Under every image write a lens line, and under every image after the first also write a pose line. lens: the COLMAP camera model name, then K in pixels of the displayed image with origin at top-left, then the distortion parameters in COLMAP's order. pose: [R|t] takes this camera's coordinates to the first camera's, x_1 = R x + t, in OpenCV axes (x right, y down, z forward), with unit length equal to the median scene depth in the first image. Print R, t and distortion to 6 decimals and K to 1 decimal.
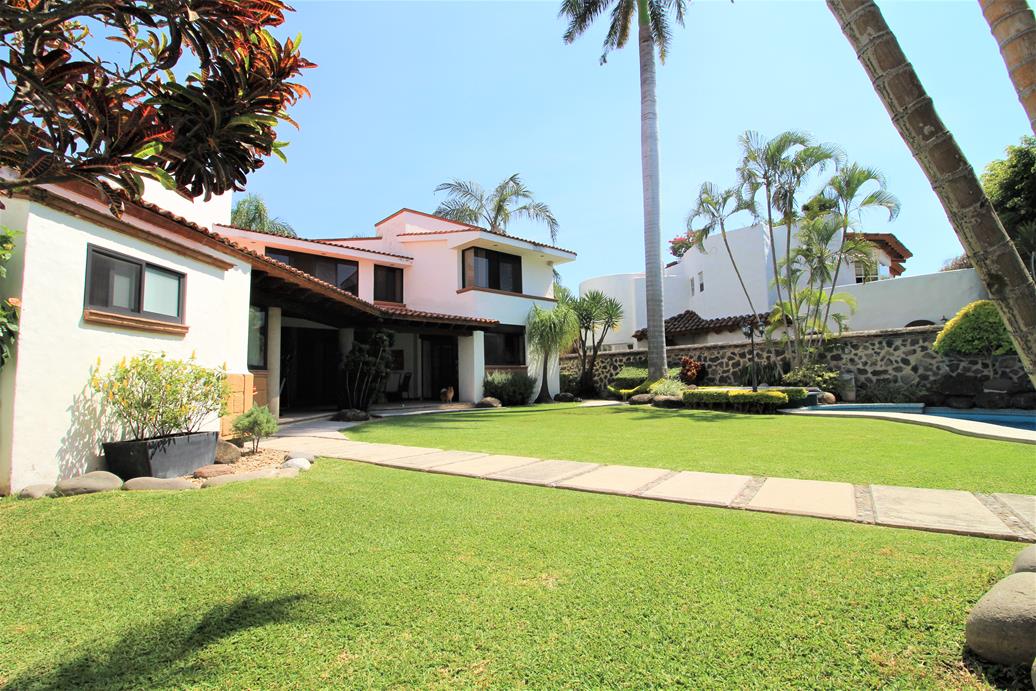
lens RADIAL K [[479.8, 0, 519.1], [0, 479.8, 340.6], [0, 0, 1]] dist [-0.000286, -0.012938]
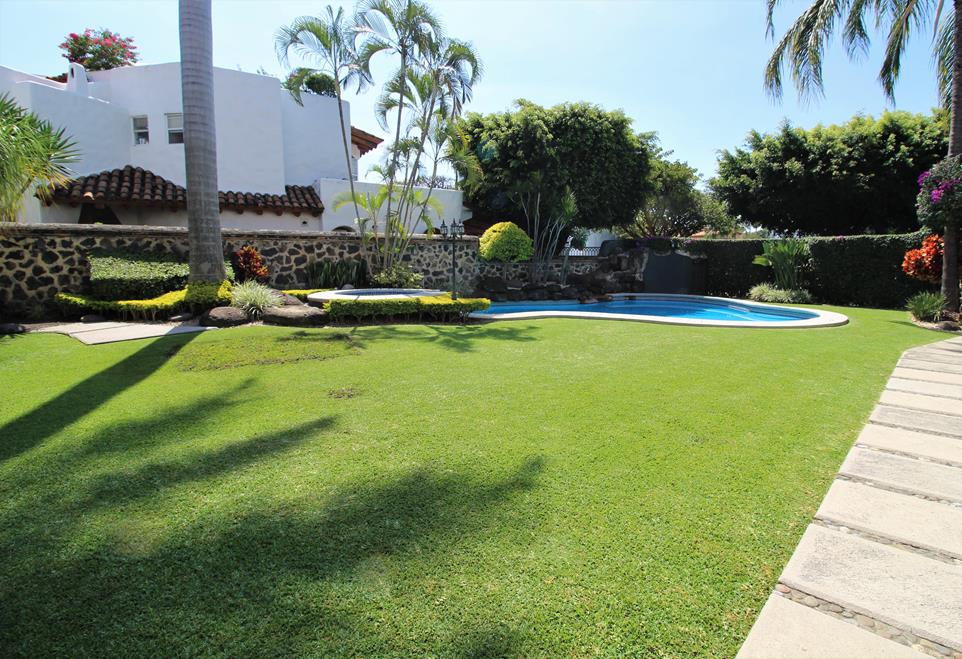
lens RADIAL K [[482.7, 0, 525.1], [0, 482.7, 309.7], [0, 0, 1]] dist [0.000980, -0.000197]
pose [[0.155818, -0.083737, 0.984230, -0.286126], [-0.094877, 0.990525, 0.099293, 0.016483], [-0.983219, -0.108853, 0.146397, 0.521286]]
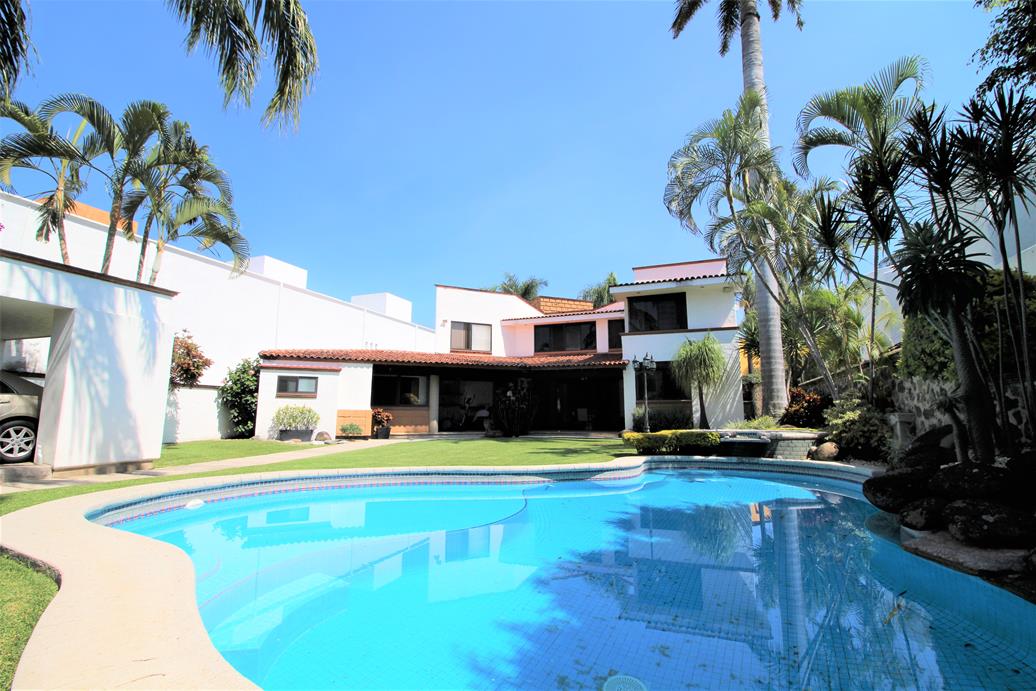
lens RADIAL K [[479.8, 0, 519.1], [0, 479.8, 340.6], [0, 0, 1]] dist [-0.000286, -0.012938]
pose [[0.437459, -0.117215, -0.891566, 0.881057], [0.065633, 0.992986, -0.098345, 0.004591], [0.896840, -0.015494, 0.442084, 0.273911]]
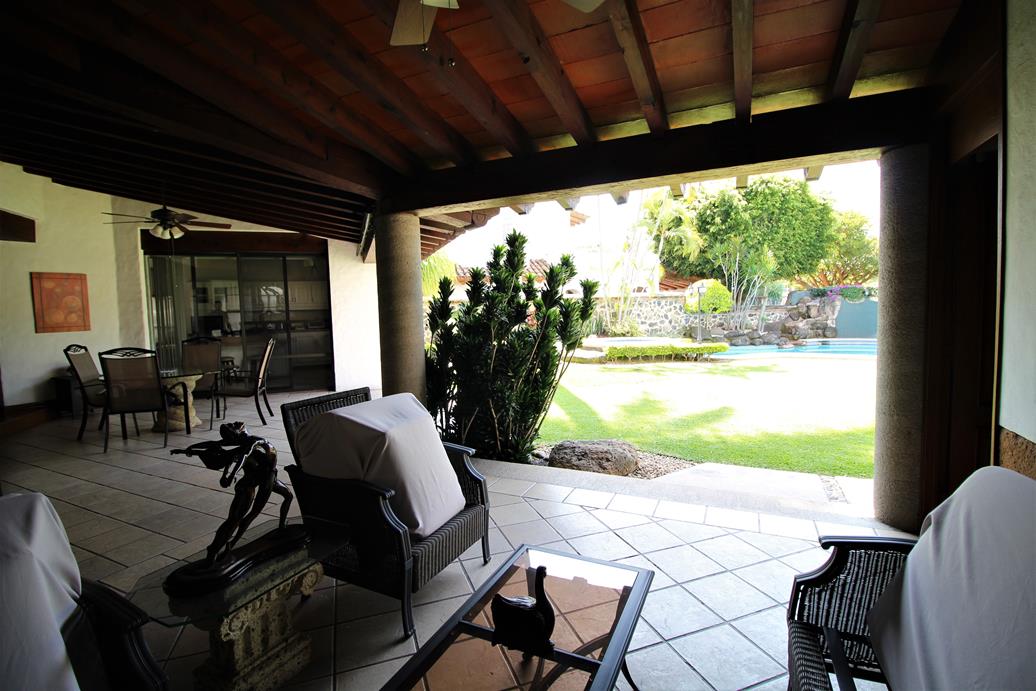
lens RADIAL K [[479.8, 0, 519.1], [0, 479.8, 340.6], [0, 0, 1]] dist [-0.000286, -0.012938]
pose [[0.397537, -0.044273, 0.916518, -0.546174], [-0.060884, 0.995361, 0.074490, 0.028699], [-0.915564, -0.085414, 0.392997, 0.677719]]
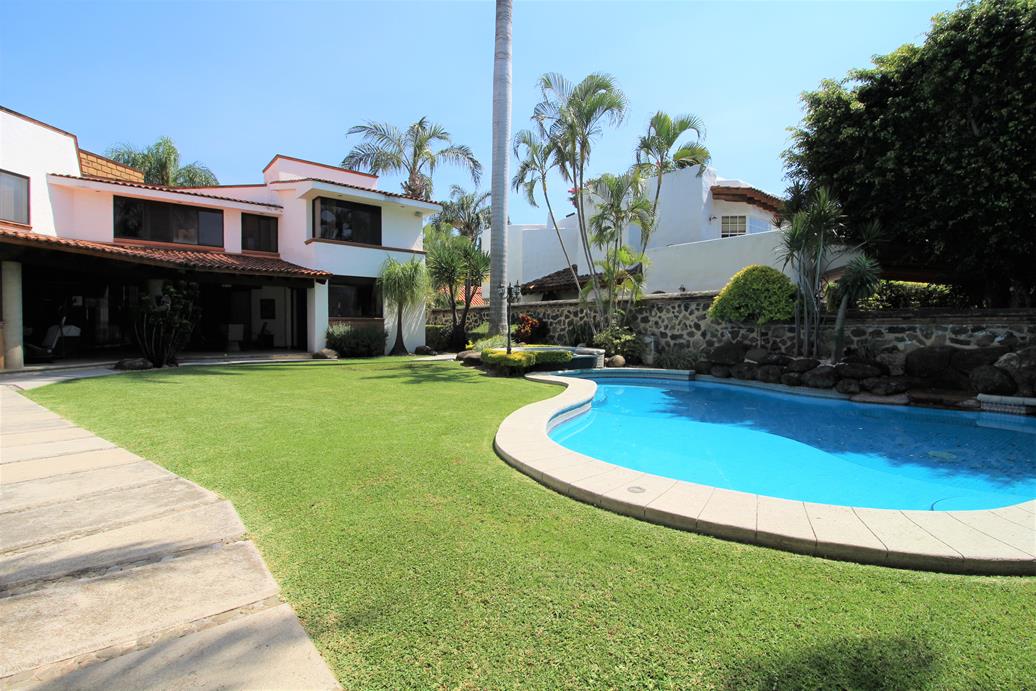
lens RADIAL K [[479.8, 0, 519.1], [0, 479.8, 340.6], [0, 0, 1]] dist [-0.000286, -0.012938]
pose [[0.998371, 0.027826, -0.049808, 0.405207], [-0.022064, 0.993384, 0.112699, -0.023844], [0.052614, -0.111416, 0.992380, 0.010165]]
